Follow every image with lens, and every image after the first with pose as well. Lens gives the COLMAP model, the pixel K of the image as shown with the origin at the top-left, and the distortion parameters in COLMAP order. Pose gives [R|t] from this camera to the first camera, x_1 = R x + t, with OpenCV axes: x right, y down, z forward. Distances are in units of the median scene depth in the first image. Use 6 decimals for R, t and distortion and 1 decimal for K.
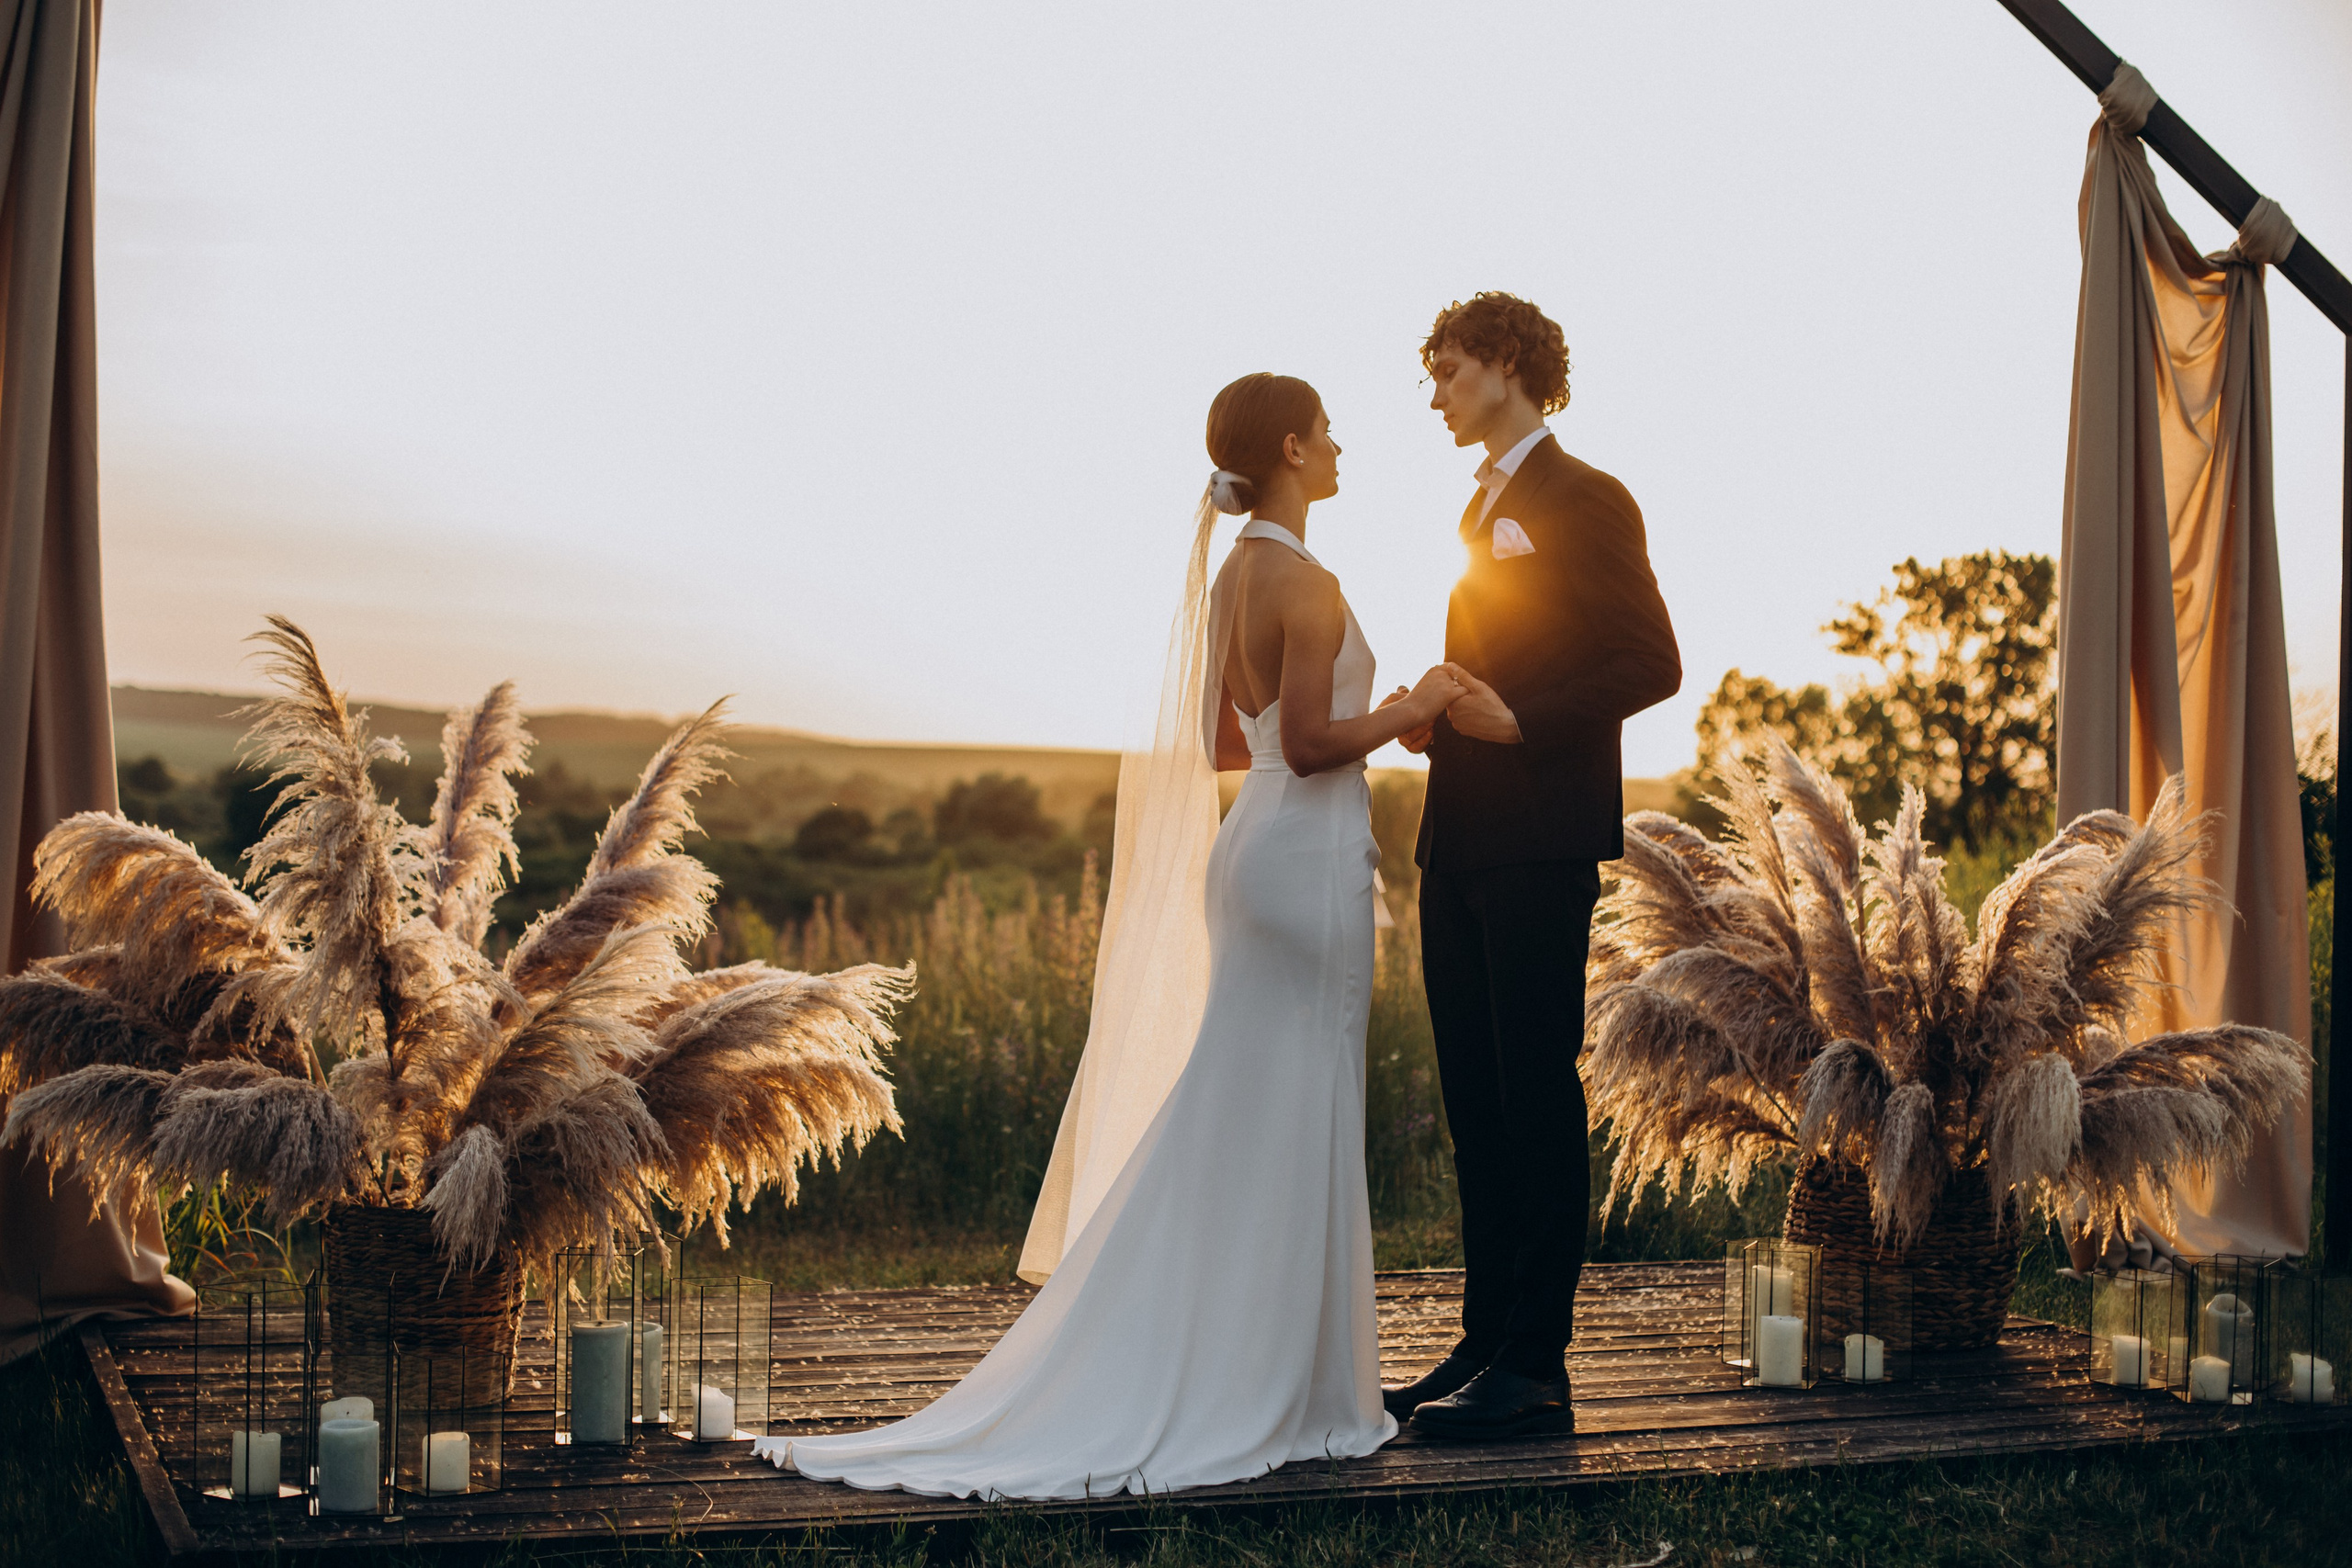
lens RADIAL K [[3359.3, 0, 1129.0], [0, 3359.3, 797.2], [0, 0, 1]] dist [-0.103785, -0.046476]
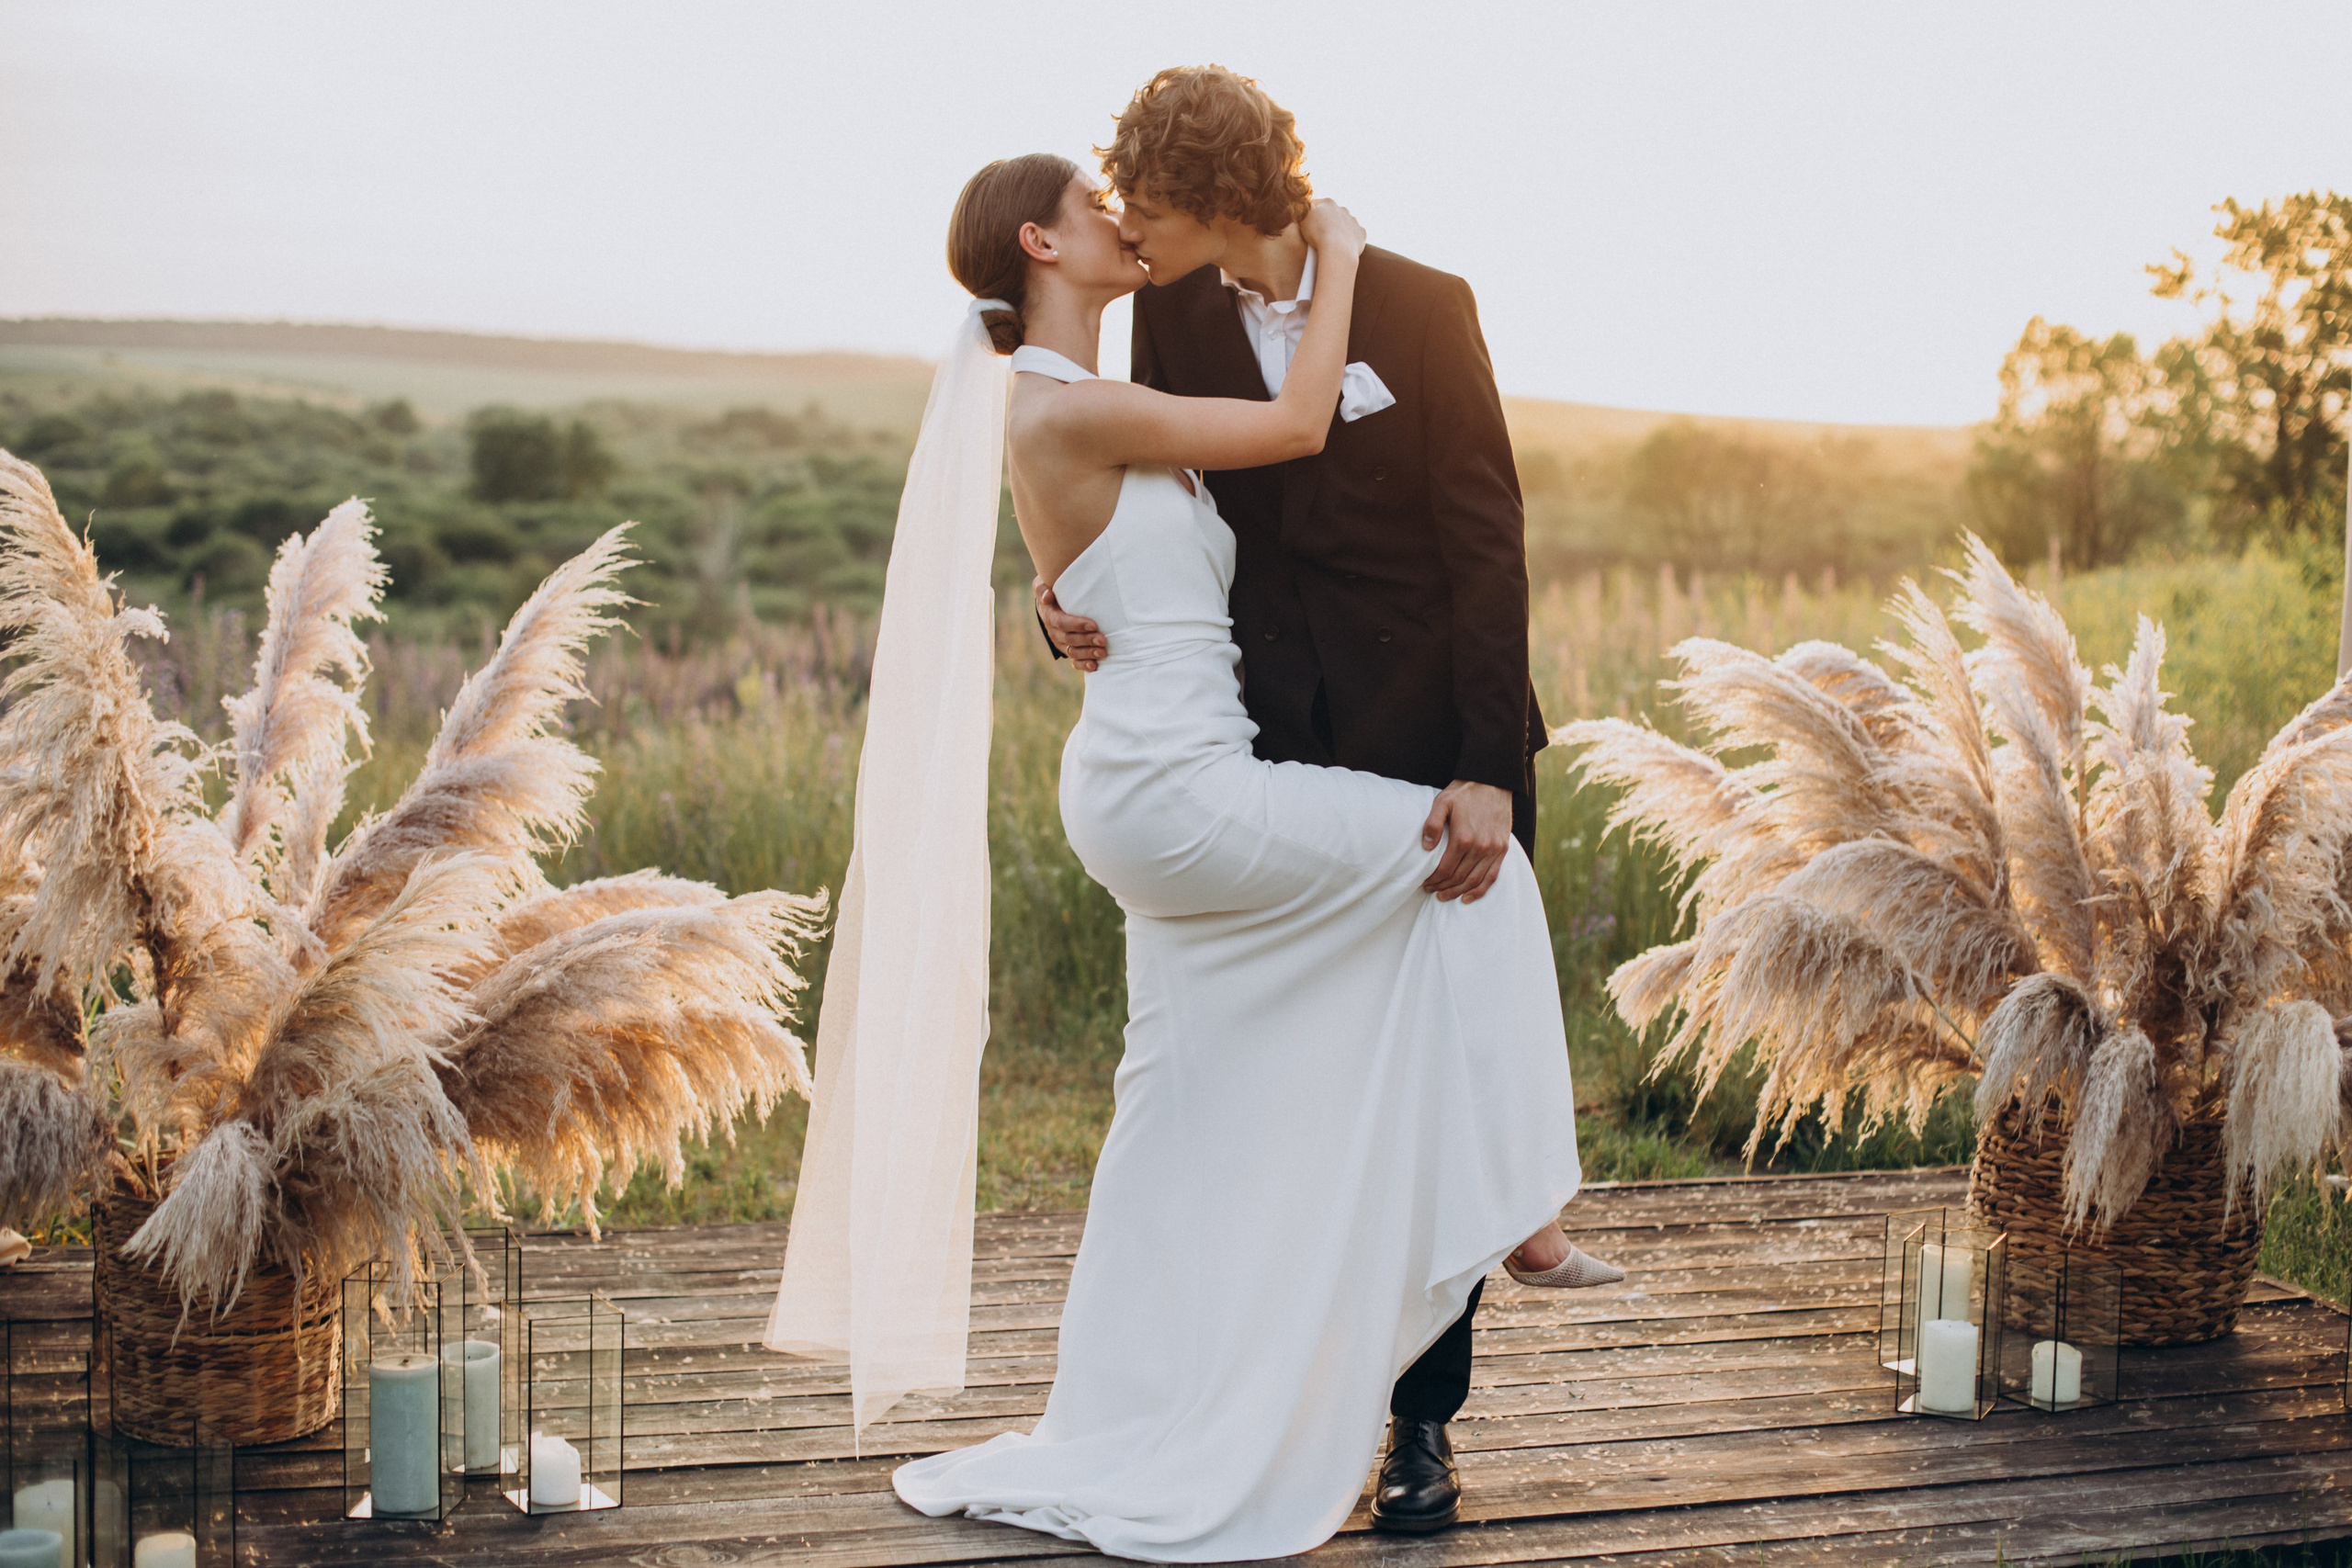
lens RADIAL K [[3456.7, 0, 1176.0], [0, 3456.7, 784.0], [0, 0, 1]] dist [-0.140989, 0.185328]
pose [[0.997742, 0.009964, -0.066416, 0.061378], [-0.003267, 0.994963, 0.100188, -0.048570], [0.067079, -0.099744, 0.992749, 0.185091]]
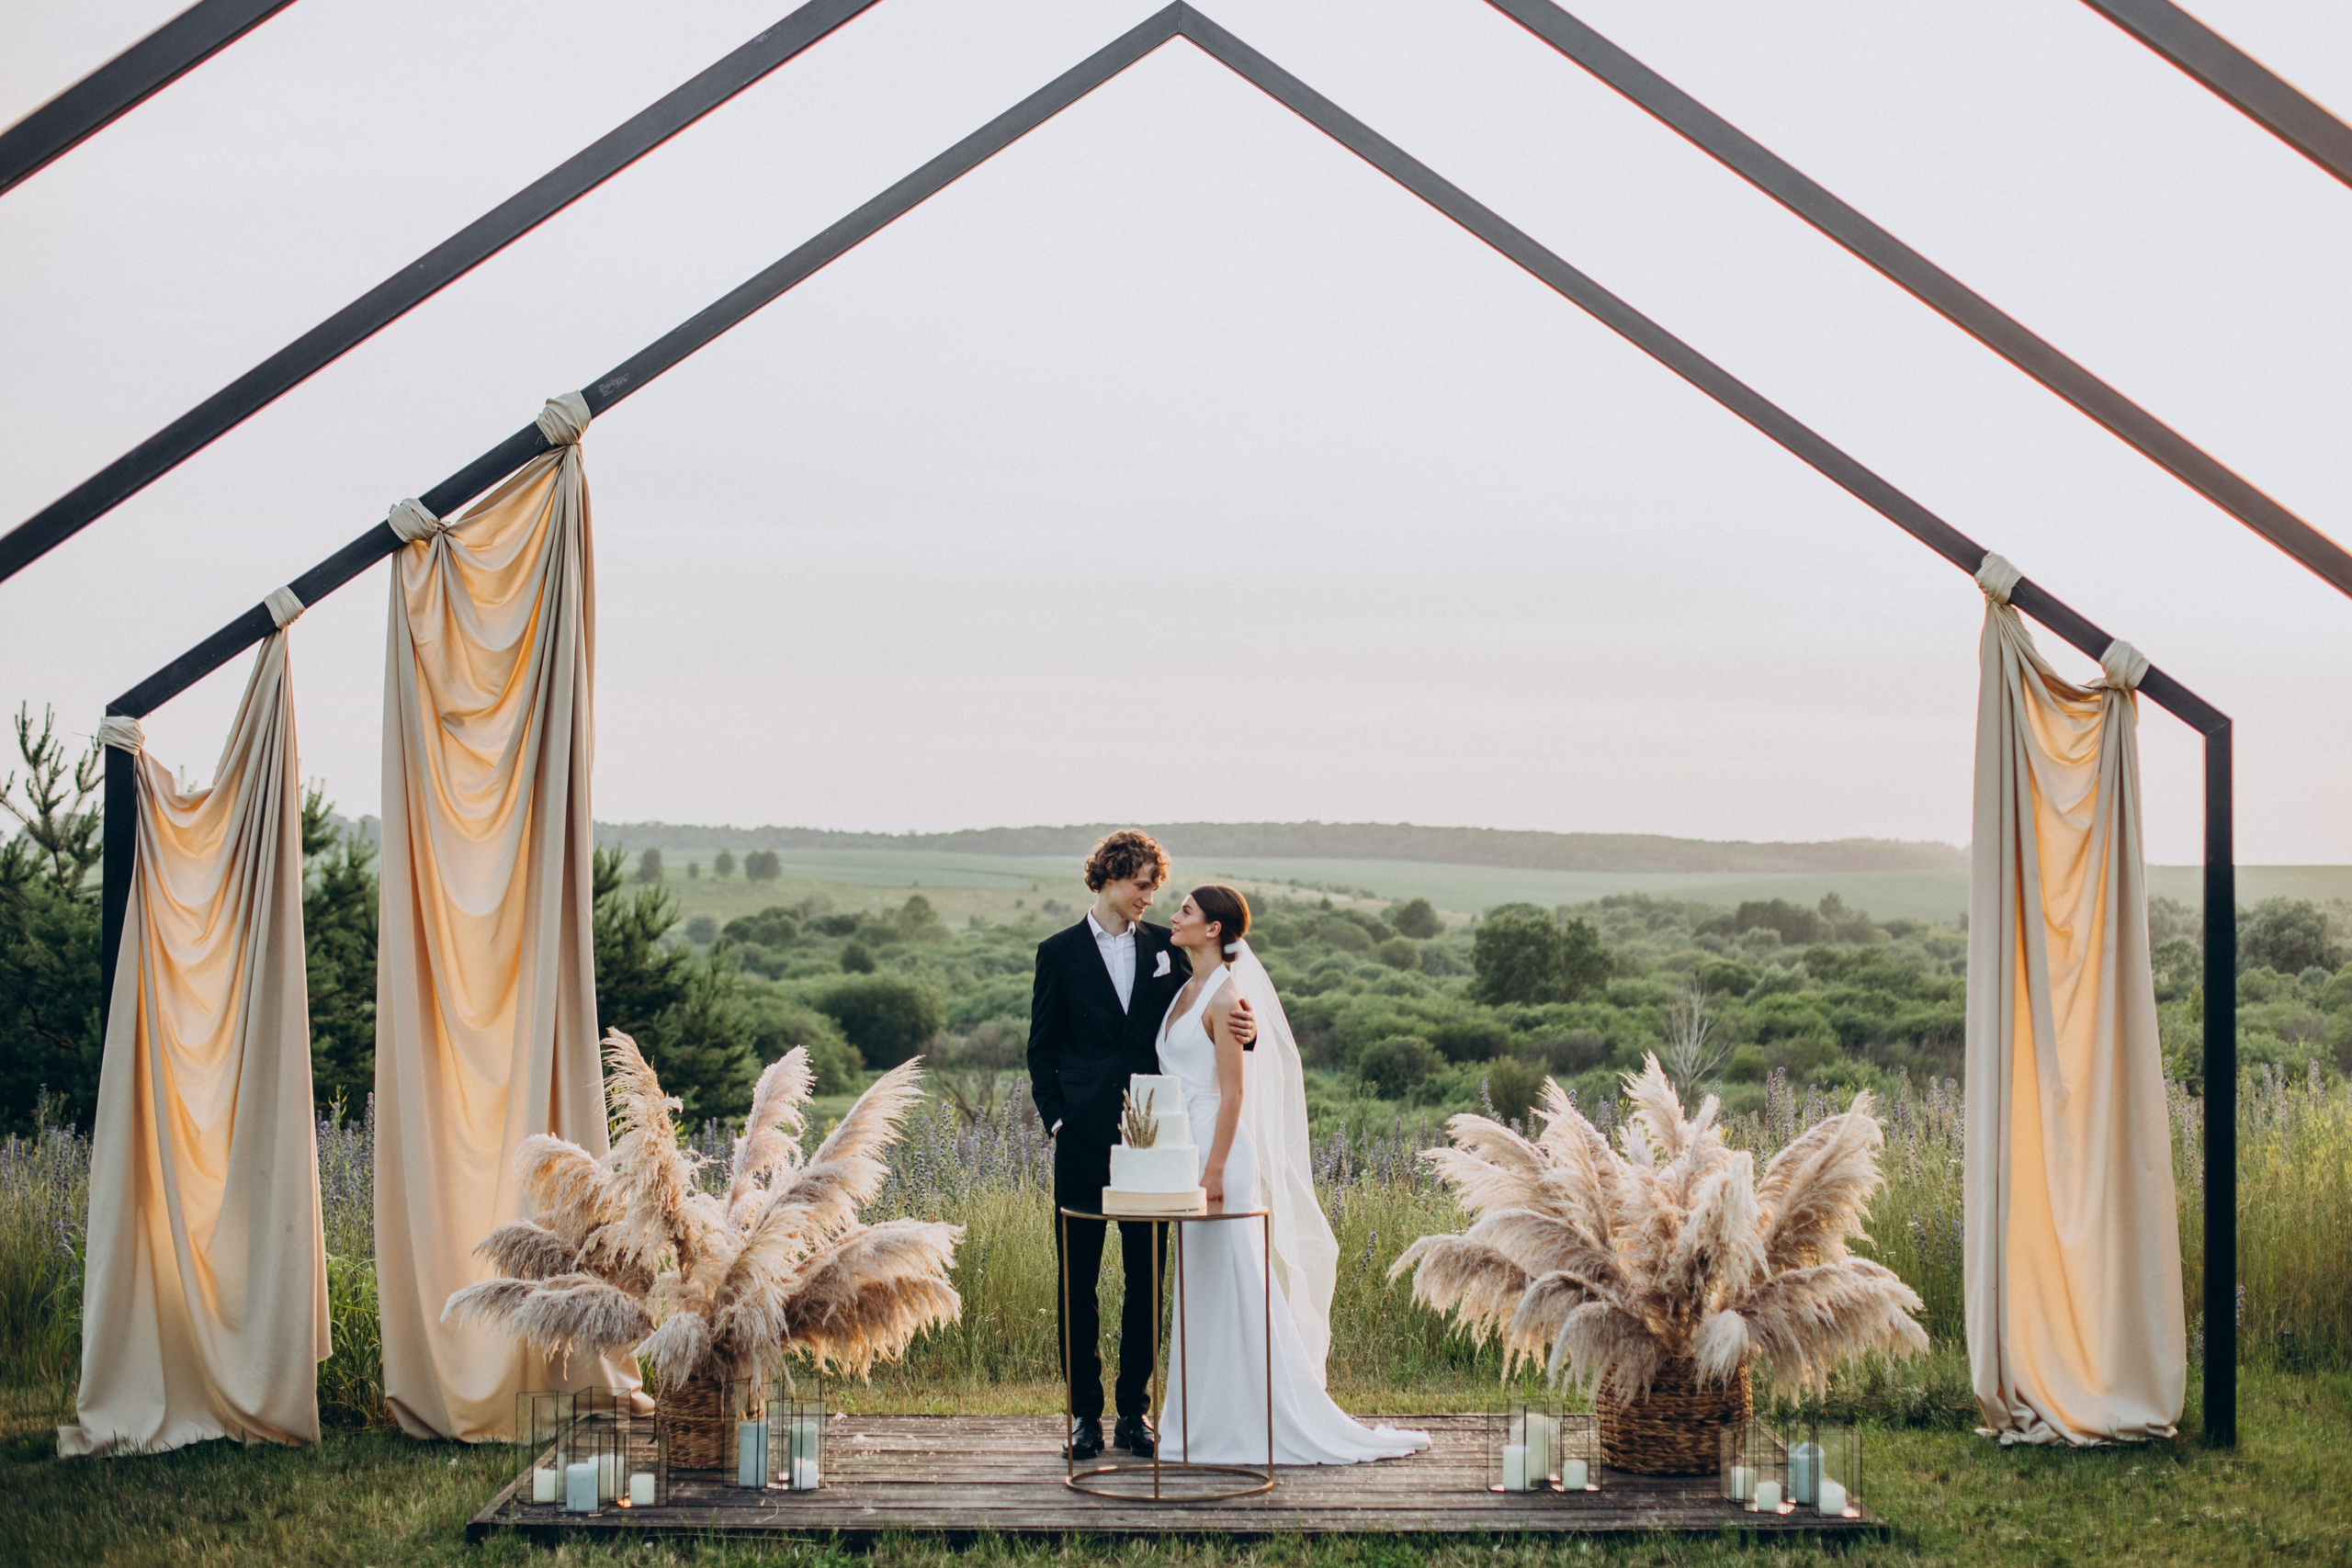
lens RADIAL K [[3539.4, 0, 1229.9], [0, 3539.4, 767.0], [0, 0, 1]] dist [-0.134913, 0.144435]
pose [[0.940765, -0.032545, -0.337493, 0.604949], [0.017203, 0.998682, -0.048350, -0.083245], [0.338622, 0.039680, 0.940085, -0.595957]]
